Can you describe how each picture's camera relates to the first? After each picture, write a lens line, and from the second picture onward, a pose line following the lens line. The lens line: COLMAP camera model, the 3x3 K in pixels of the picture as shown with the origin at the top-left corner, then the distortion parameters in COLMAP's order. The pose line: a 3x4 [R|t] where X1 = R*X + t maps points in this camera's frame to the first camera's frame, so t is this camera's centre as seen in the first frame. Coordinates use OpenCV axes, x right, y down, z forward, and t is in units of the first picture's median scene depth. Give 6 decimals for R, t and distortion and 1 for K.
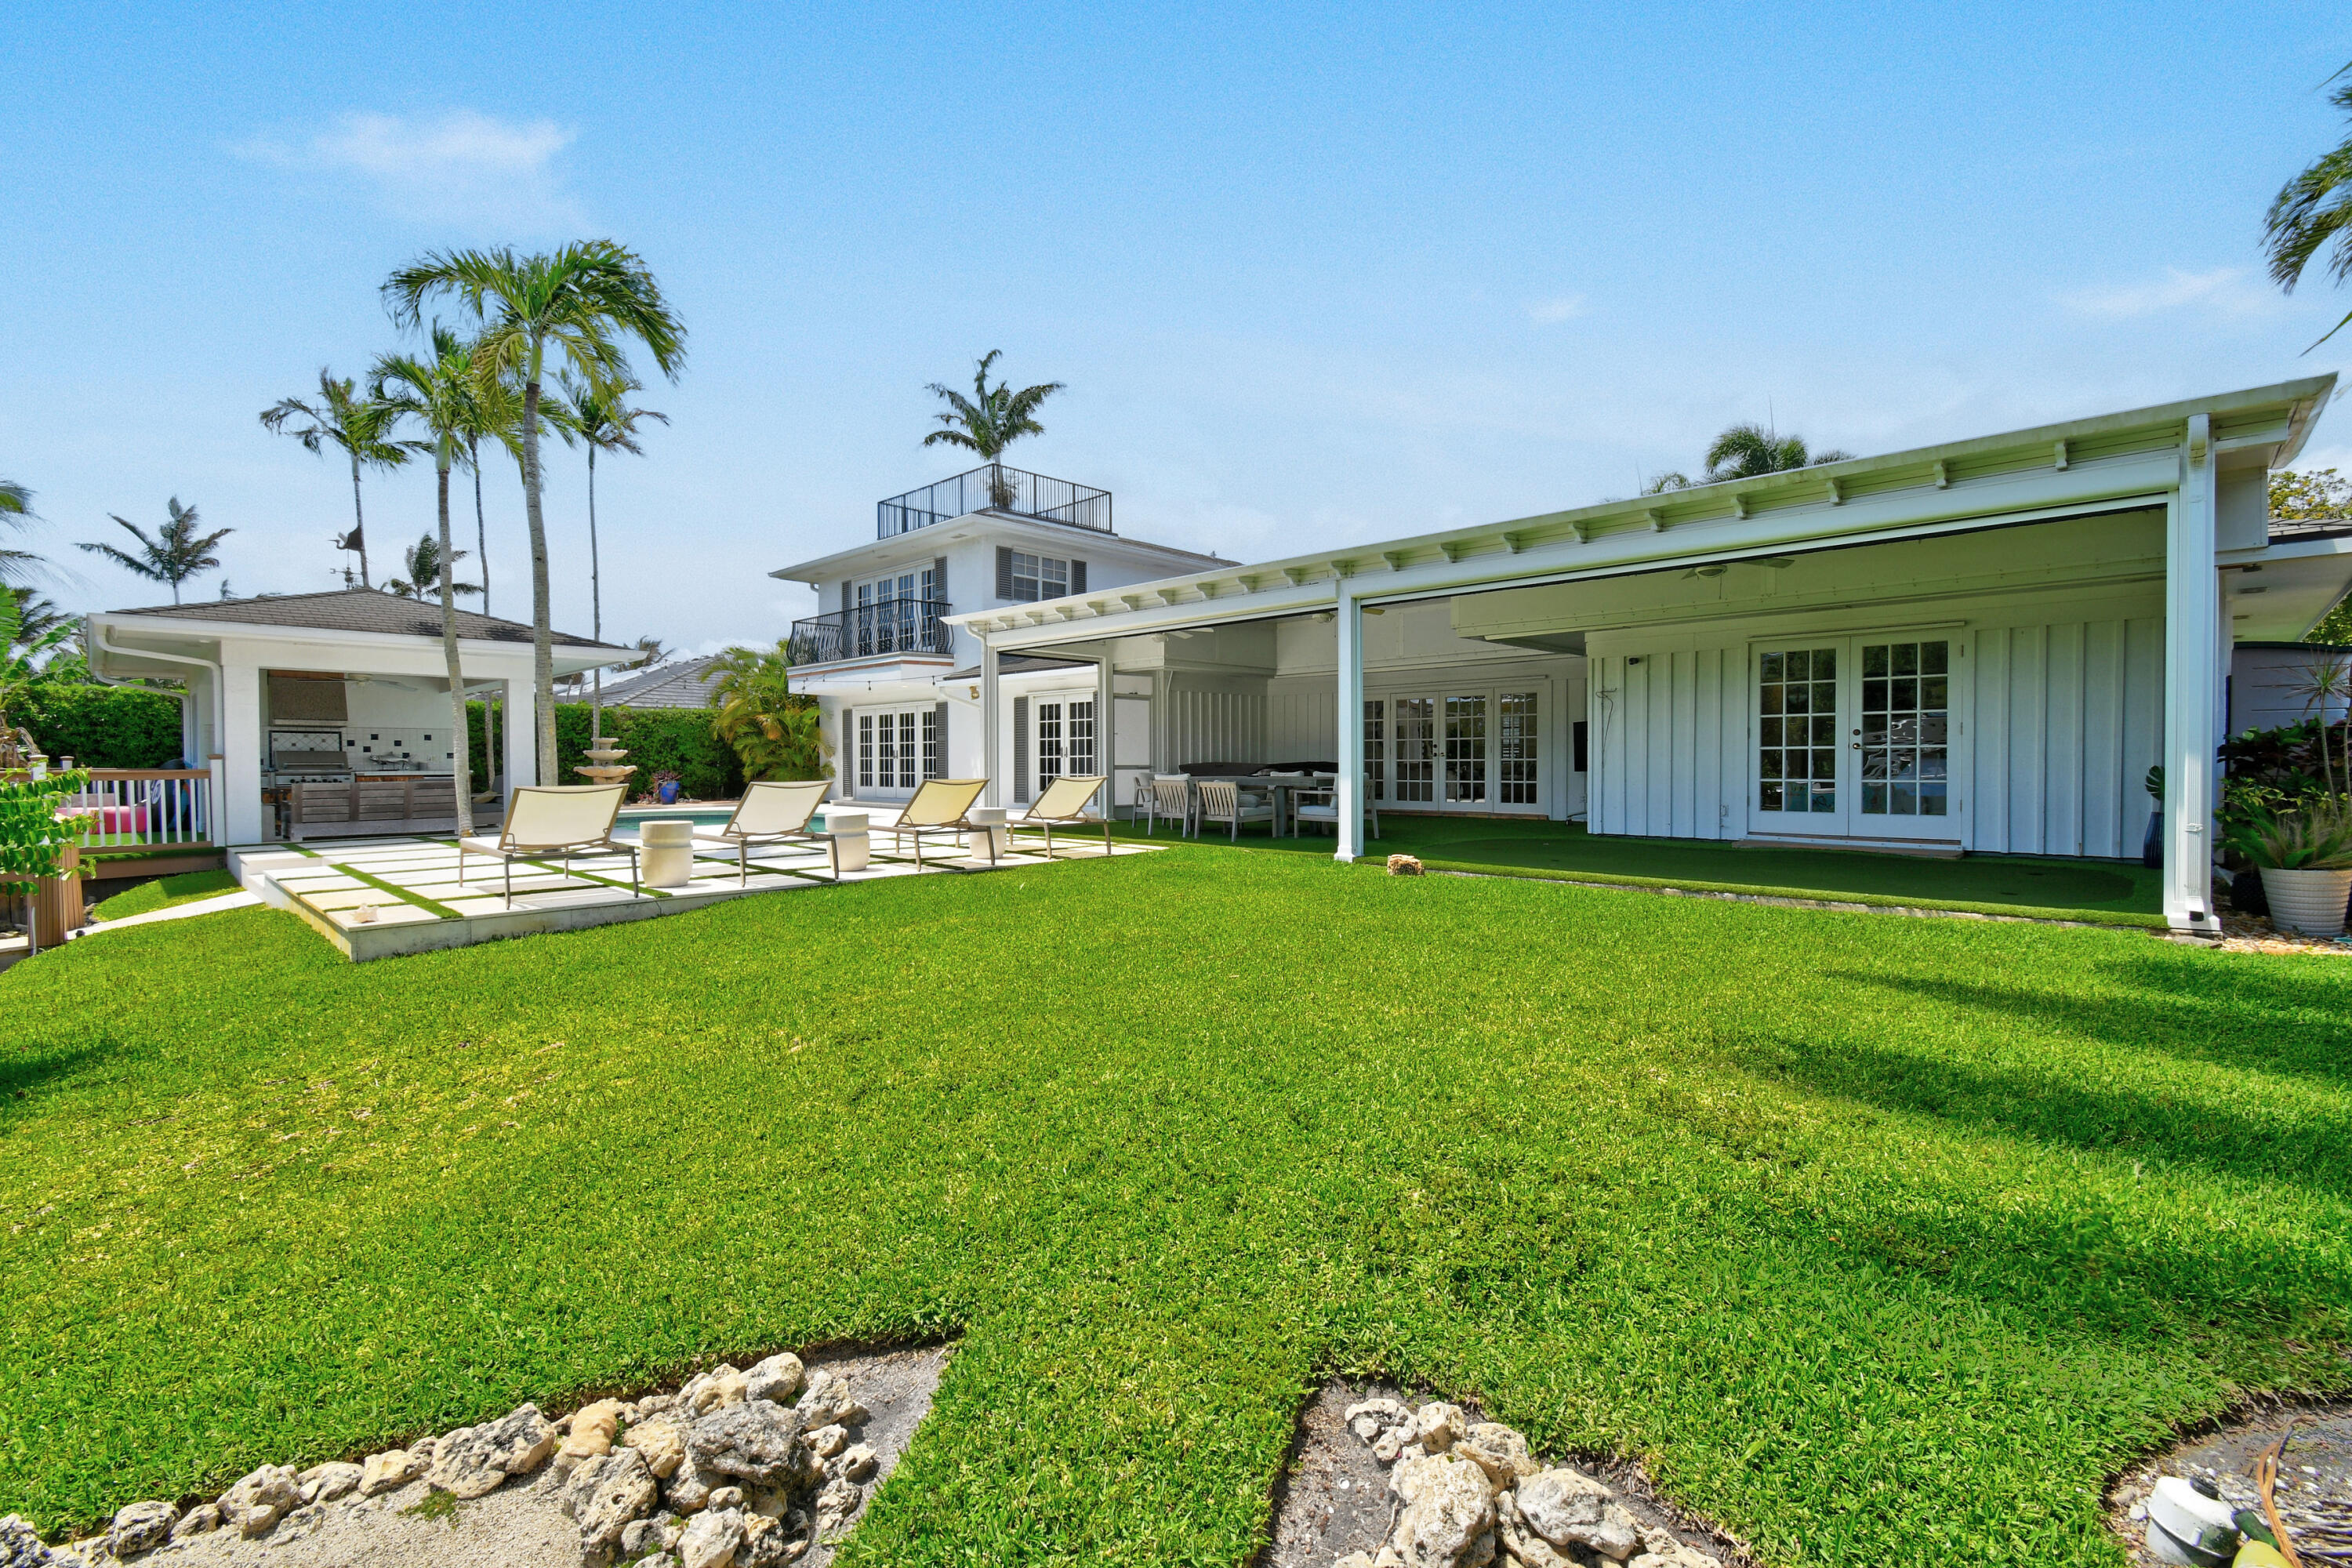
lens RADIAL K [[1020.7, 0, 1176.0], [0, 1020.7, 784.0], [0, 0, 1]] dist [0.006678, -0.000080]
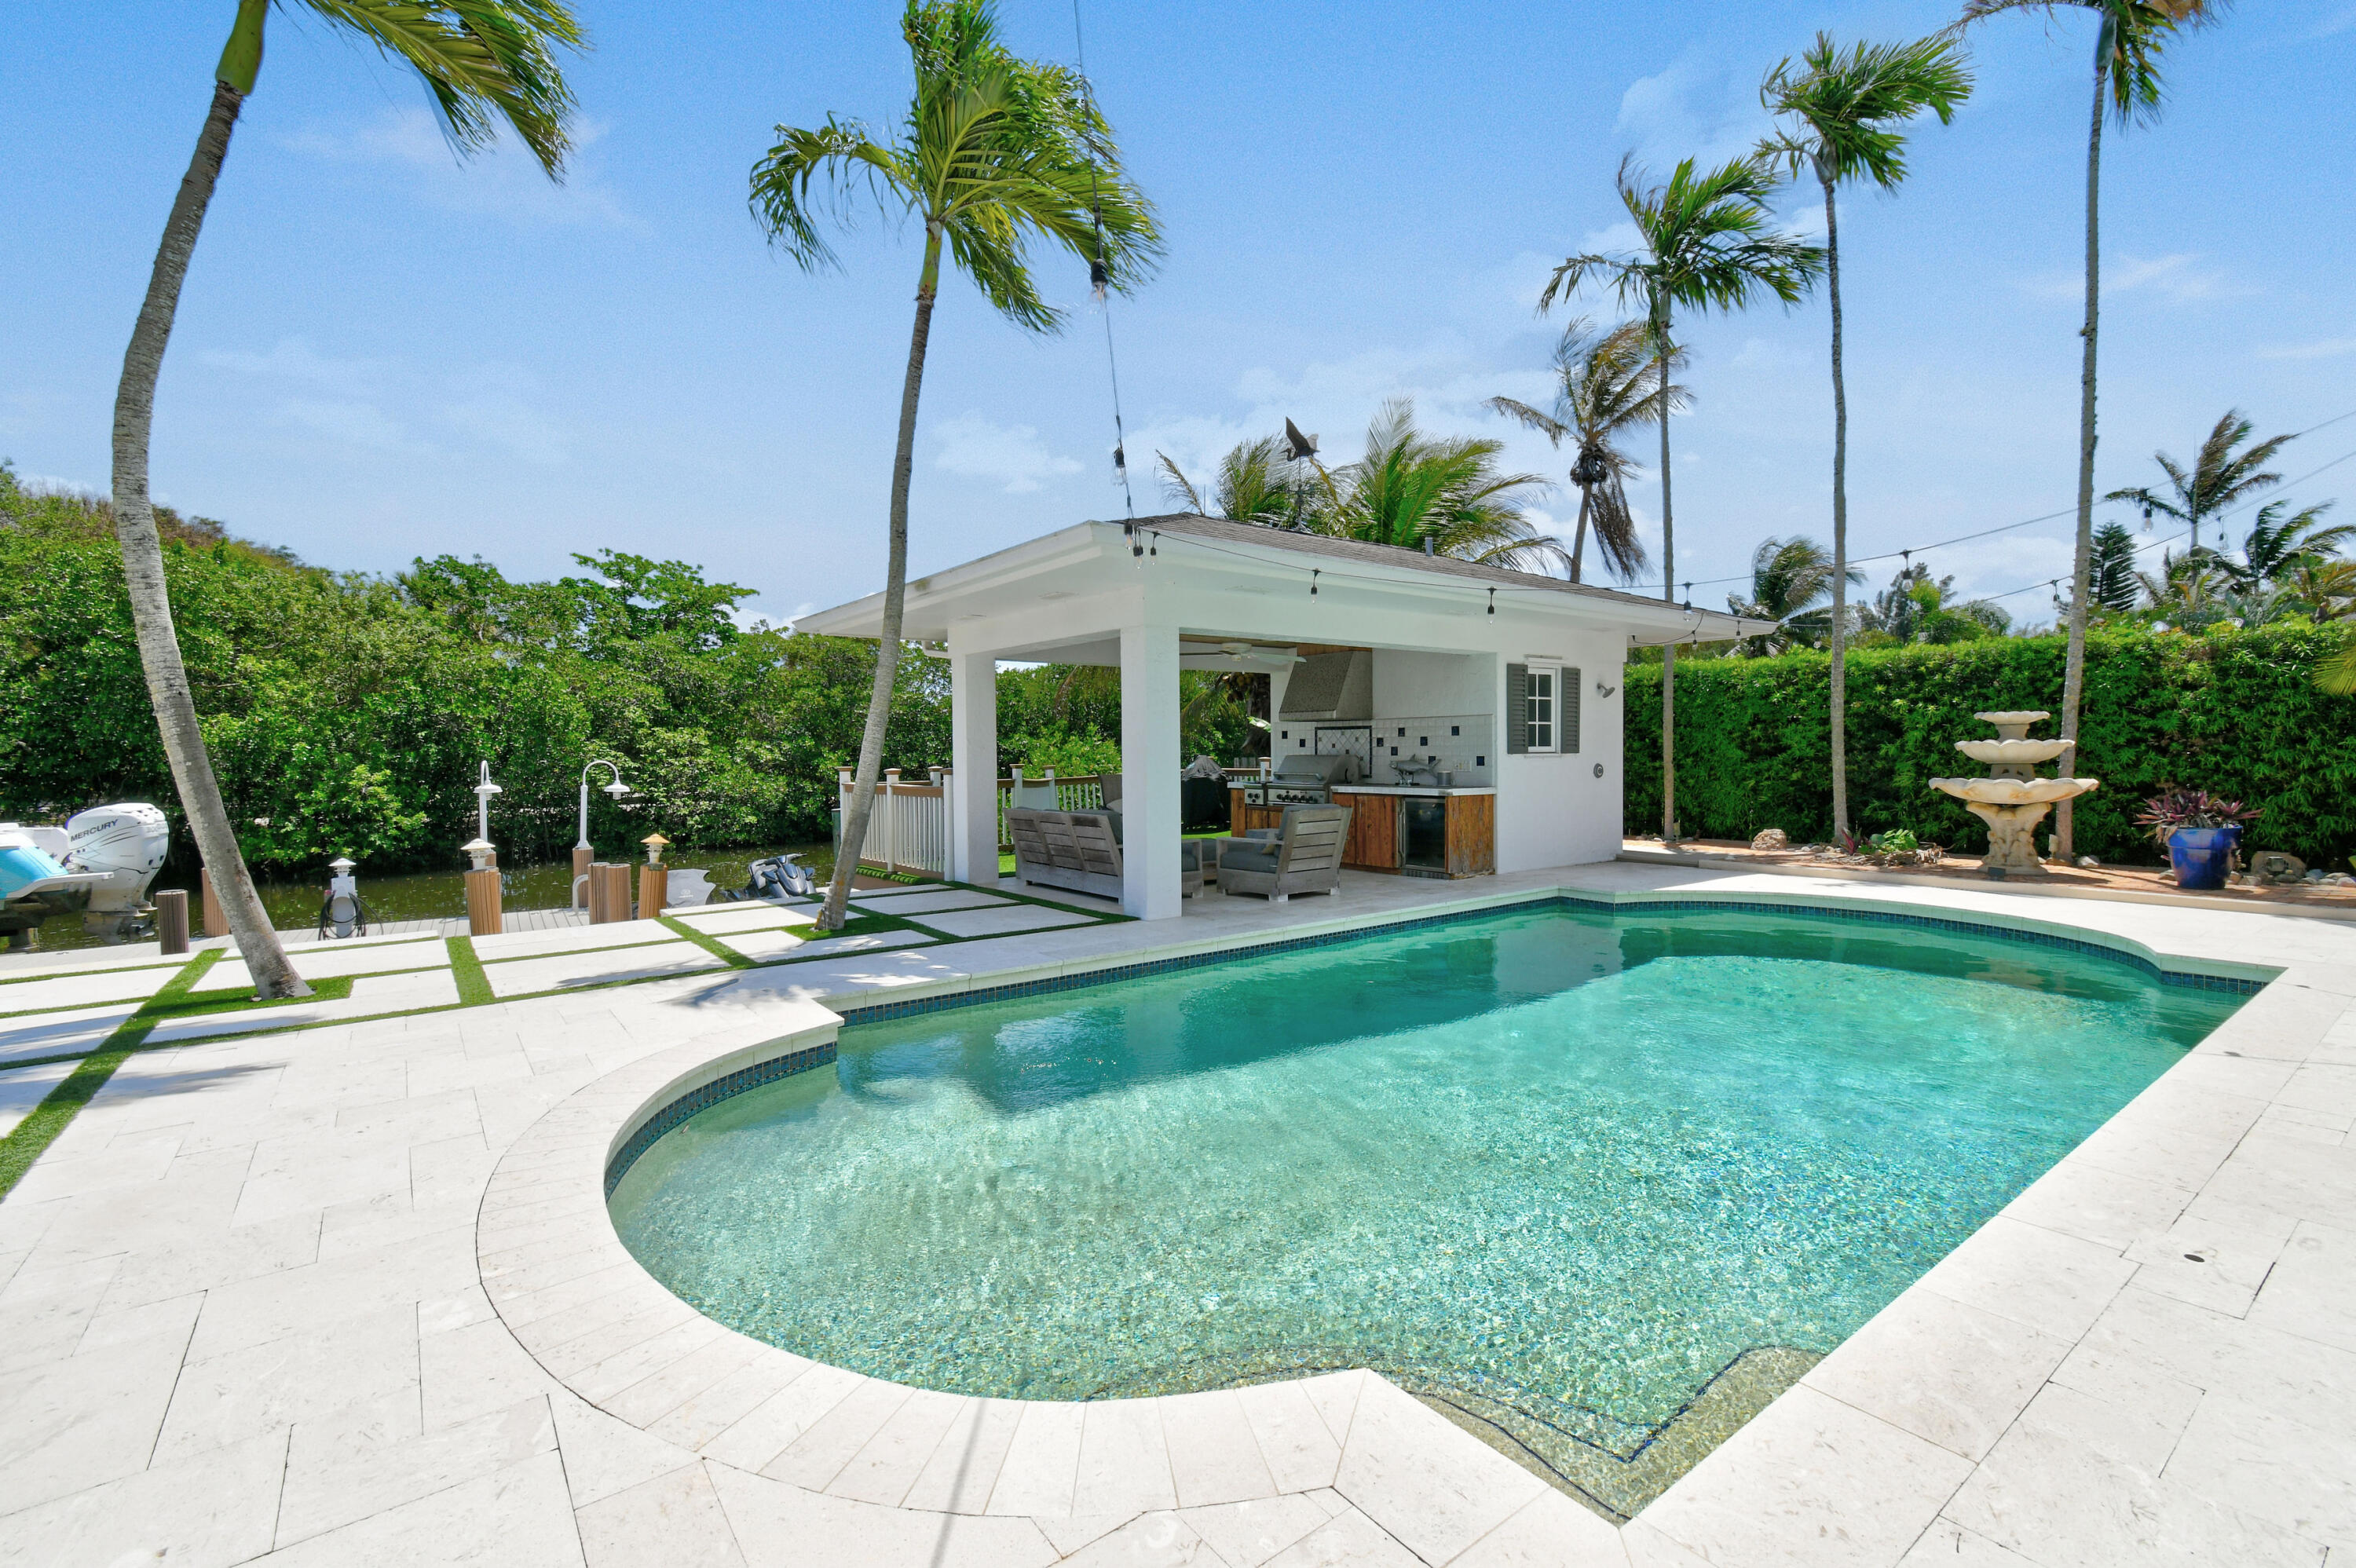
lens RADIAL K [[1022.4, 0, 1178.0], [0, 1022.4, 784.0], [0, 0, 1]] dist [0.006678, -0.000080]
pose [[-0.136111, 0.042065, -0.989800, -0.094960], [-0.010261, 0.998985, 0.043866, -0.032123], [0.990640, 0.016127, -0.135542, 0.763172]]
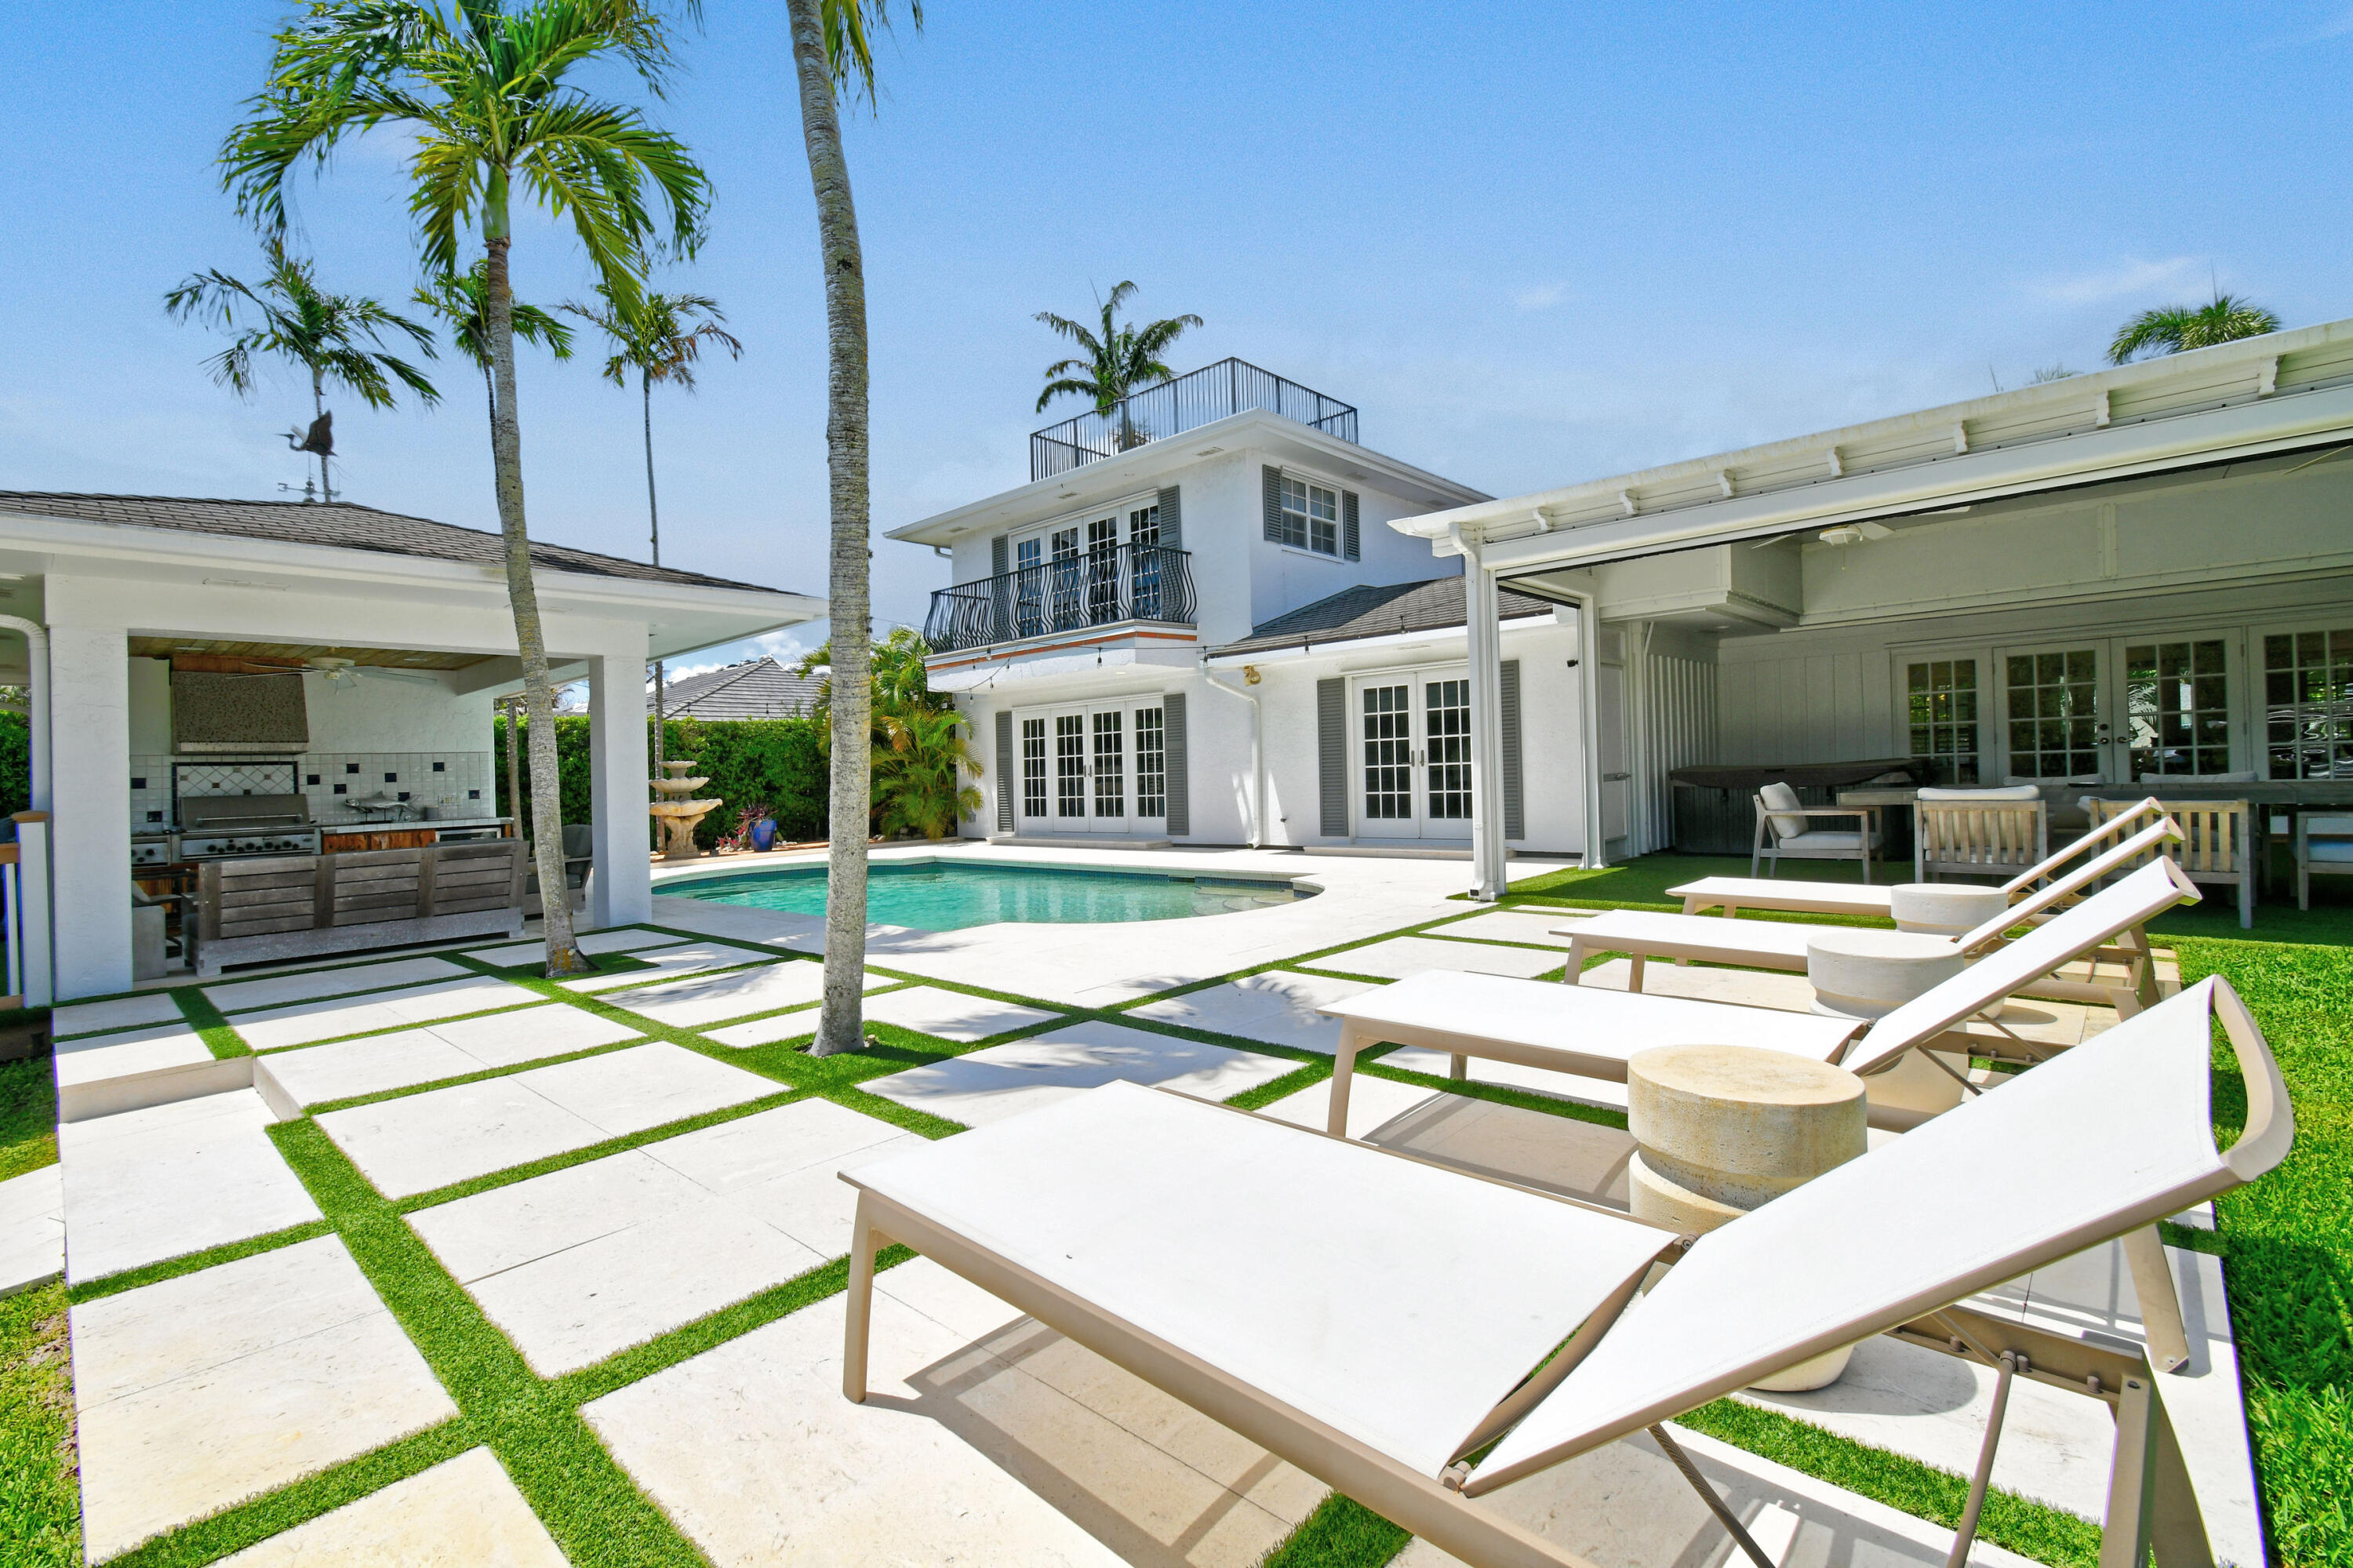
lens RADIAL K [[1023.1, 0, 1179.8], [0, 1023.1, 760.6], [0, 0, 1]] dist [0.000241, 0.000275]
pose [[0.998994, -0.032278, 0.031144, -0.250772], [0.033303, 0.998901, -0.032971, -0.011351], [-0.030045, 0.033975, 0.998971, 0.305896]]
